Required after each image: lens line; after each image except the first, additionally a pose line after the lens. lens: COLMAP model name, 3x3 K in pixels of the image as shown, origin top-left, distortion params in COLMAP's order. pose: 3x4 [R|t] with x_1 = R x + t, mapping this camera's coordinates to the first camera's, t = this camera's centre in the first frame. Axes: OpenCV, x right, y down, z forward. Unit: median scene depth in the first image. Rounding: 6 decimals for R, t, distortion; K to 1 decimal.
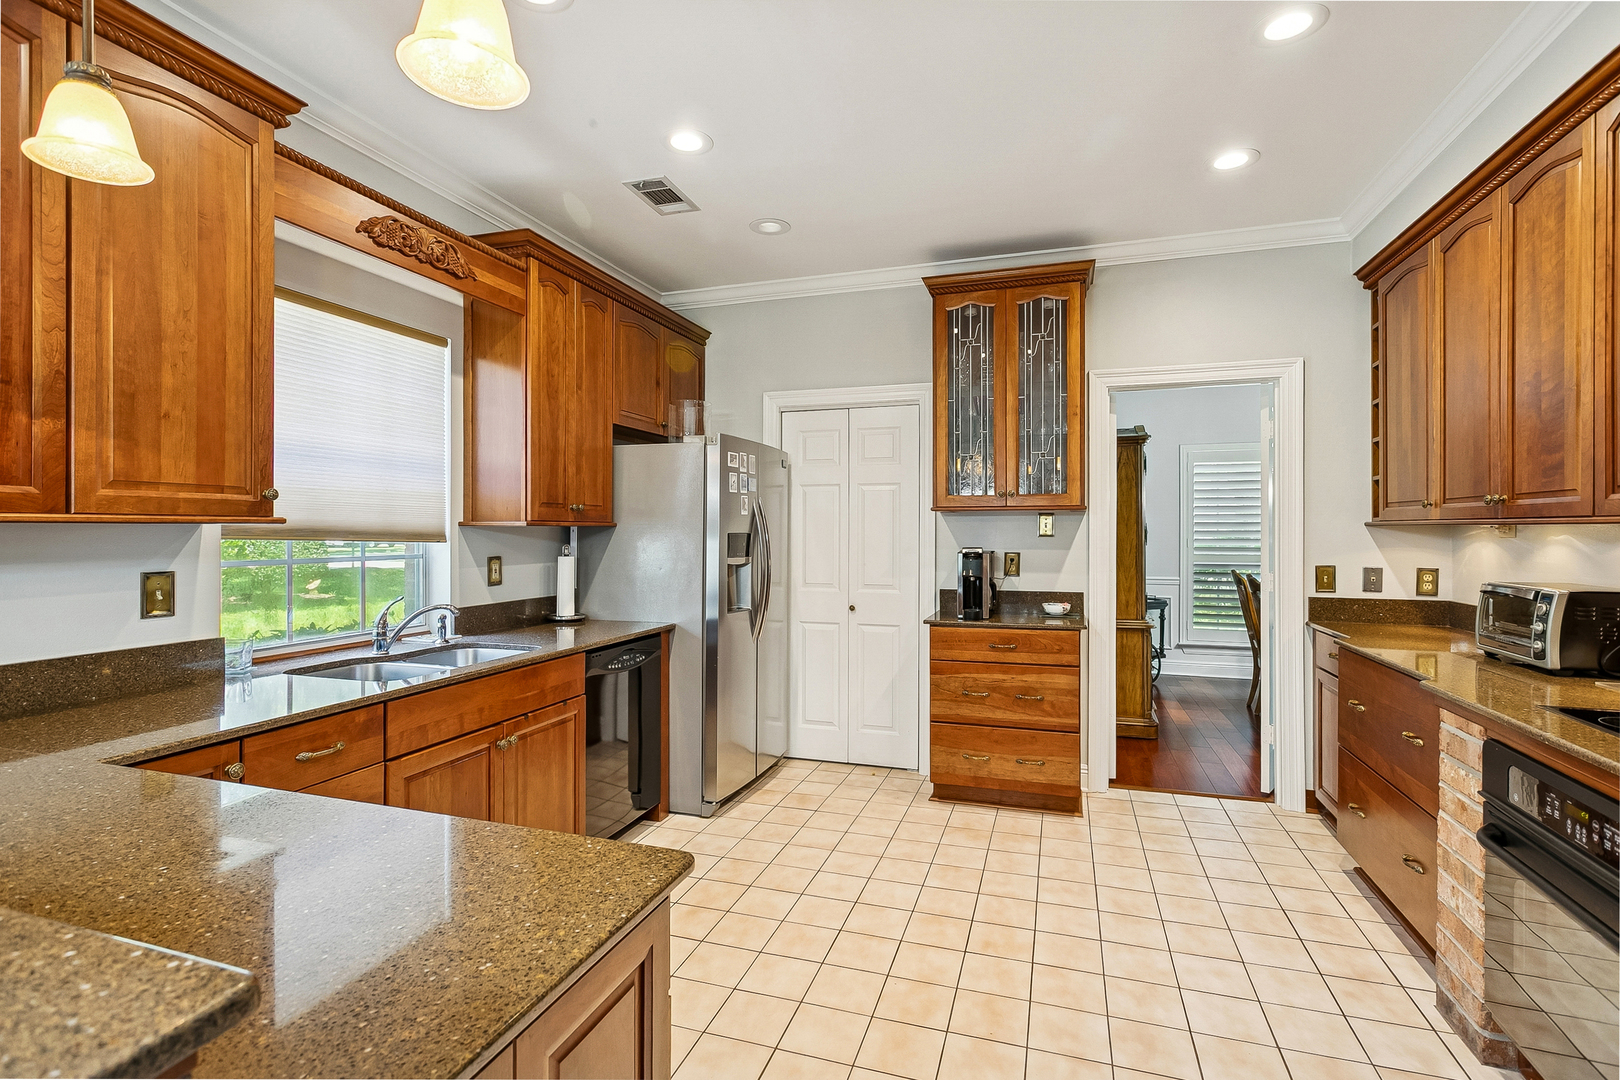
lens RADIAL K [[791.2, 0, 806.1], [0, 791.2, 532.4], [0, 0, 1]] dist [0.004878, 0.000278]
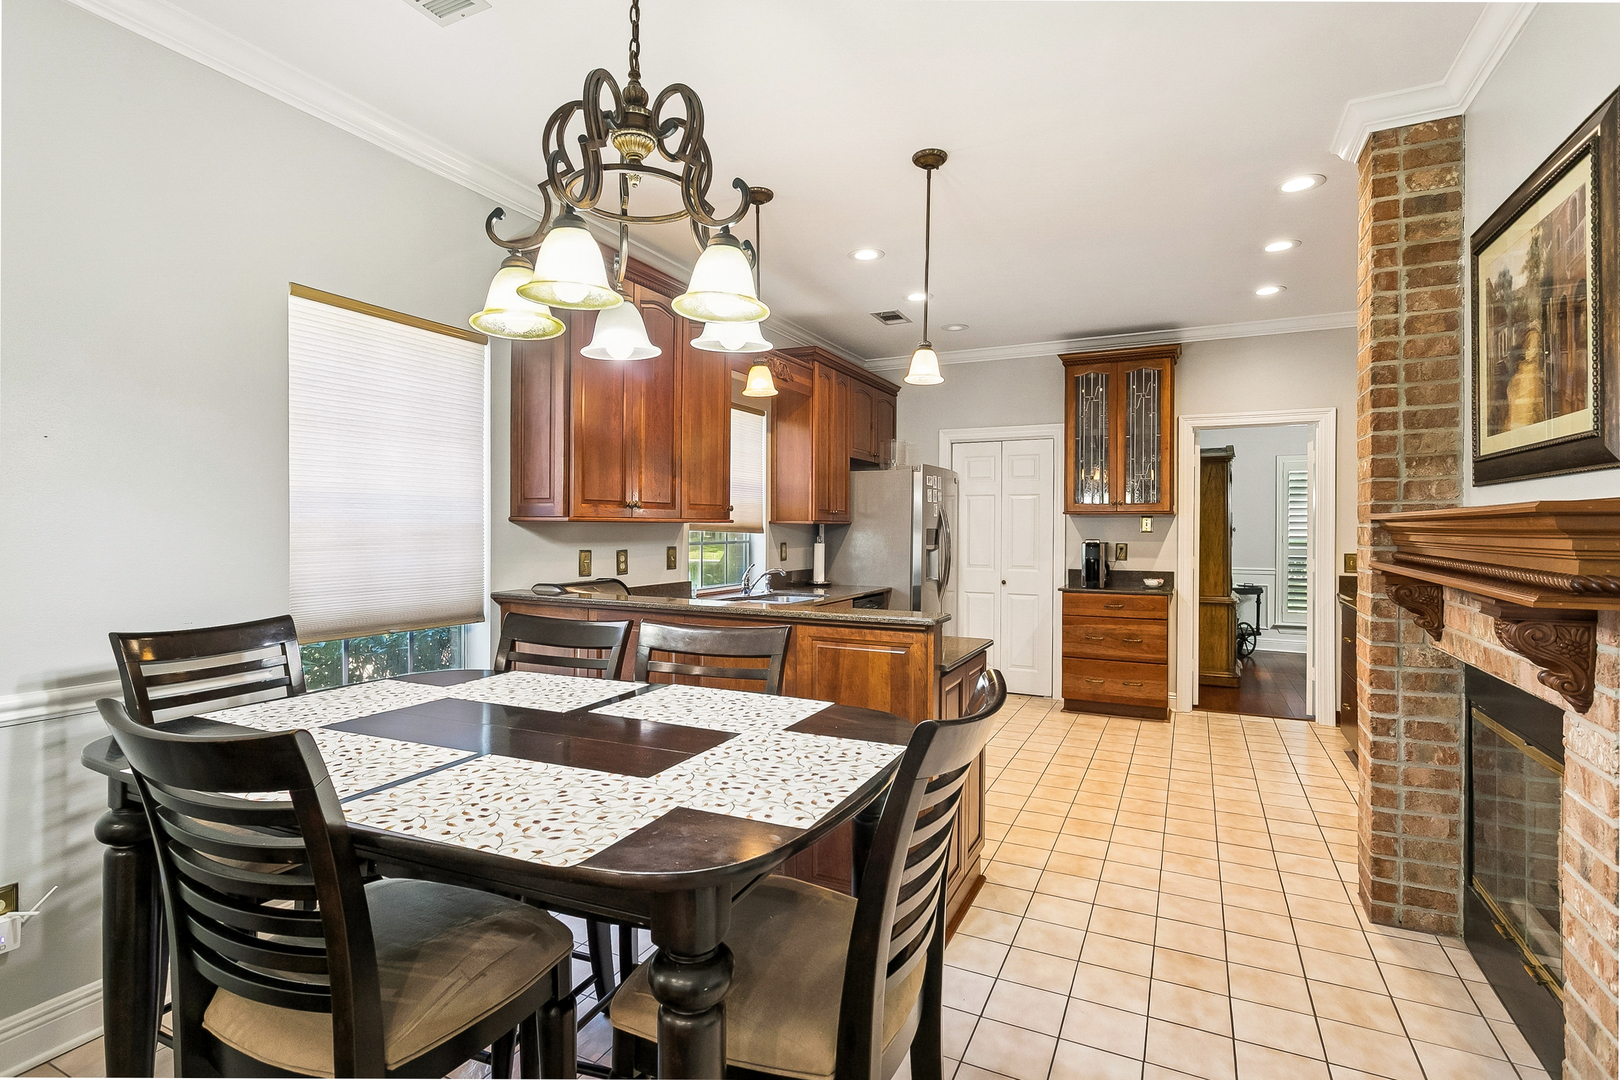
lens RADIAL K [[791.2, 0, 801.2], [0, 791.2, 529.2], [0, 0, 1]] dist [0.004878, 0.000278]
pose [[0.989846, 0.005120, -0.142049, -0.115770], [-0.004930, 0.999986, 0.001692, 0.000245], [0.142055, -0.000975, 0.989858, -0.528158]]
